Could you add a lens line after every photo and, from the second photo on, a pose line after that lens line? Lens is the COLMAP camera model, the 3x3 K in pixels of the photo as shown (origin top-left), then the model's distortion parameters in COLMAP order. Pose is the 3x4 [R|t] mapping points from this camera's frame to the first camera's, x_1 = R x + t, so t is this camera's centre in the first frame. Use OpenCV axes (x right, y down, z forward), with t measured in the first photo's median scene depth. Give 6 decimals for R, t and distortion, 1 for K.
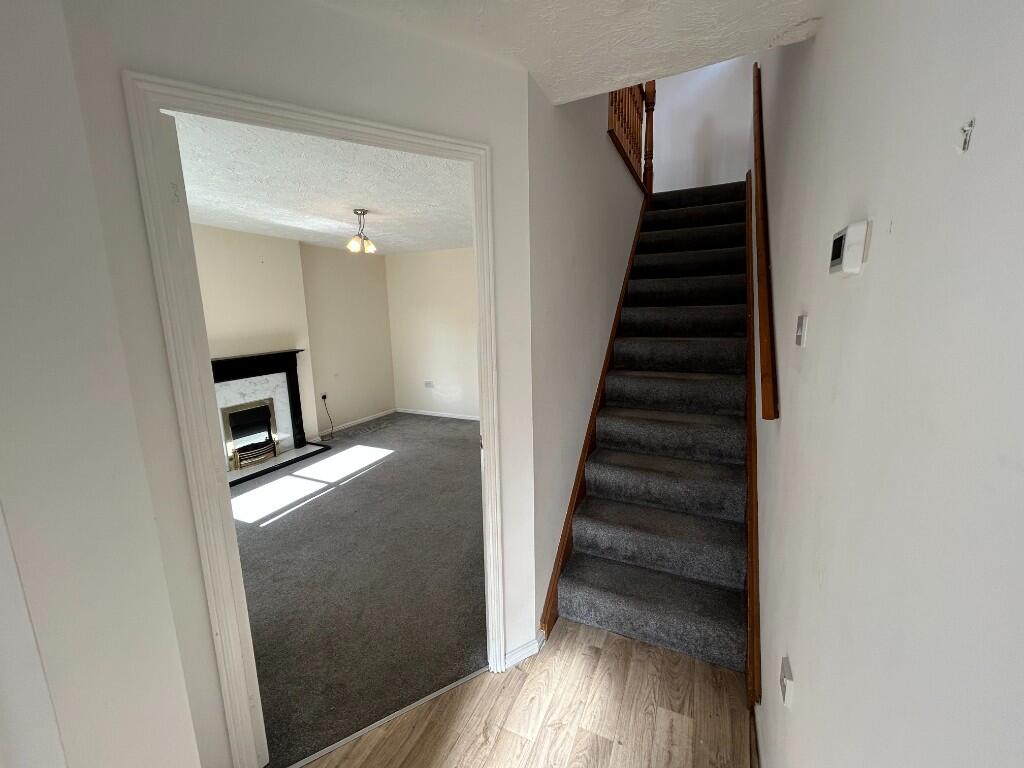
lens RADIAL K [[413.1, 0, 507.5], [0, 413.1, 383.9], [0, 0, 1]] dist [-0.000631, 0.001326]
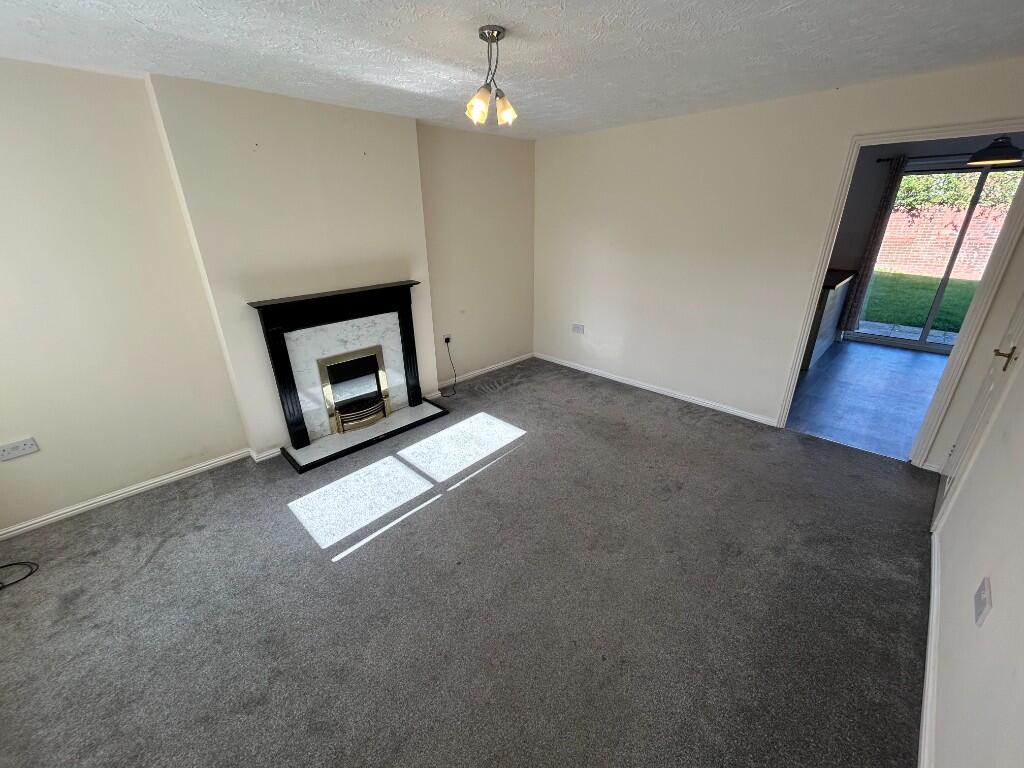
lens RADIAL K [[413.1, 0, 515.4], [0, 413.1, 385.8], [0, 0, 1]] dist [-0.000631, 0.001326]
pose [[0.948208, 0.131810, -0.289011, -0.091520], [-0.065490, 0.971416, 0.228172, -0.083786], [0.310825, -0.197428, 0.929737, 0.331371]]
